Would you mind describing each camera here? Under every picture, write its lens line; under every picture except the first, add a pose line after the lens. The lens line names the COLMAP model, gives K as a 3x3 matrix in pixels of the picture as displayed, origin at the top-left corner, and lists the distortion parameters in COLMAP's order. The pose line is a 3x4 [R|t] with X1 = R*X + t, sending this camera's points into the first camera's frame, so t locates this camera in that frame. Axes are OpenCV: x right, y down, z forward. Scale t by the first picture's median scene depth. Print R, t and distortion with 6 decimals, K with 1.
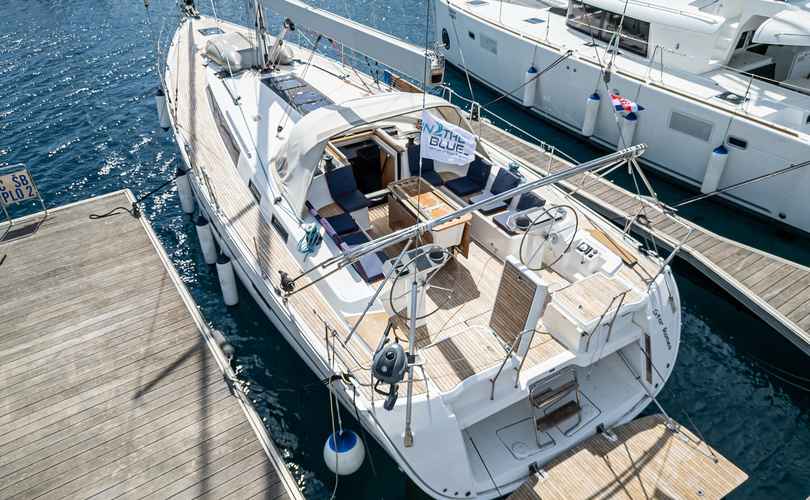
lens RADIAL K [[568.1, 0, 405.0], [0, 568.1, 250.0], [0, 0, 1]] dist [0.026507, -0.007079]
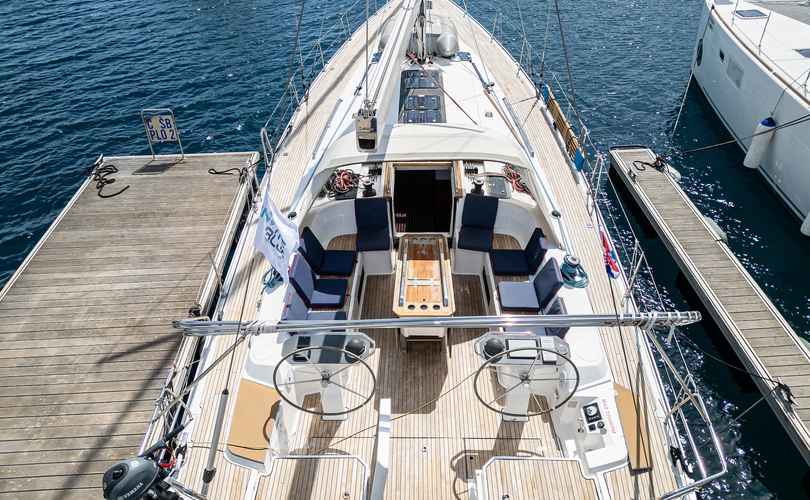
lens RADIAL K [[578.4, 0, 405.0], [0, 578.4, 250.0], [0, 0, 1]] dist [0.034400, -0.002278]
pose [[0.853319, 0.317595, -0.413497, 0.313201], [-0.295633, 0.947982, 0.118030, -0.186729], [0.429474, 0.021526, 0.902823, 0.222951]]
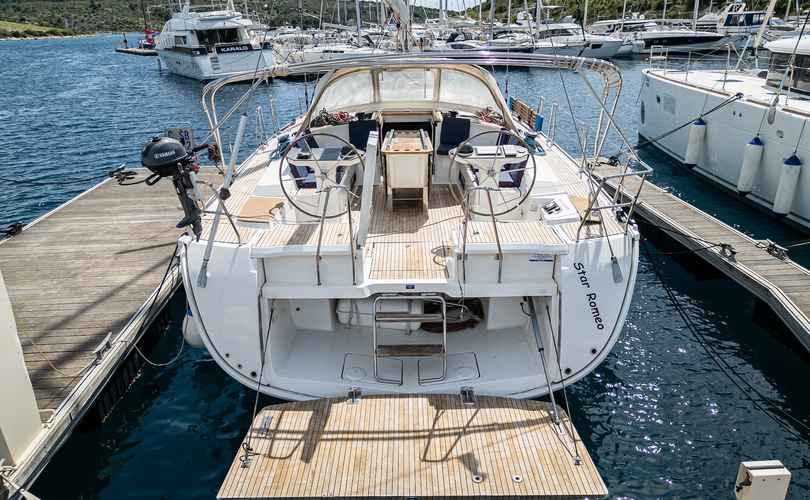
lens RADIAL K [[578.4, 0, 405.0], [0, 578.4, 250.0], [0, 0, 1]] dist [0.034400, -0.002278]
pose [[0.862500, 0.179130, -0.473292, 0.480601], [-0.287344, 0.943218, -0.166653, 0.226434], [0.416565, 0.279736, 0.864998, 0.186700]]
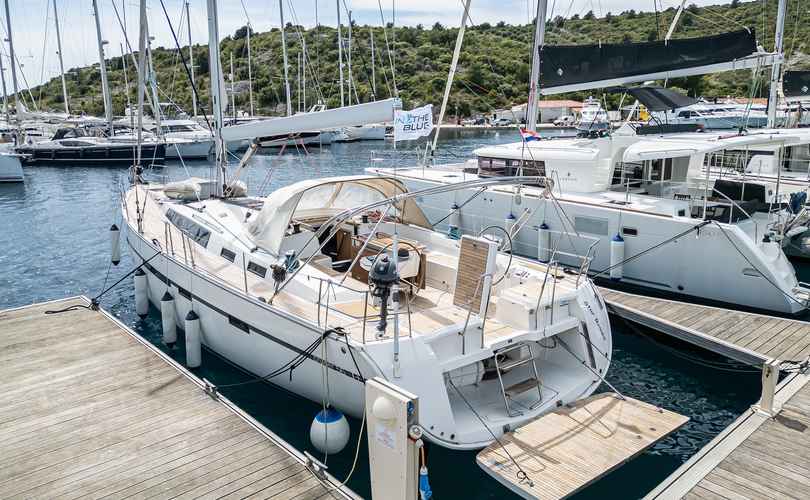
lens RADIAL K [[611.2, 0, 404.2], [0, 611.2, 230.9], [0, 0, 1]] dist [0.029022, -0.002204]
pose [[0.989542, -0.024671, 0.142117, -0.093550], [0.081089, 0.909982, -0.406643, 0.370152], [-0.119292, 0.413914, 0.902466, -0.140287]]
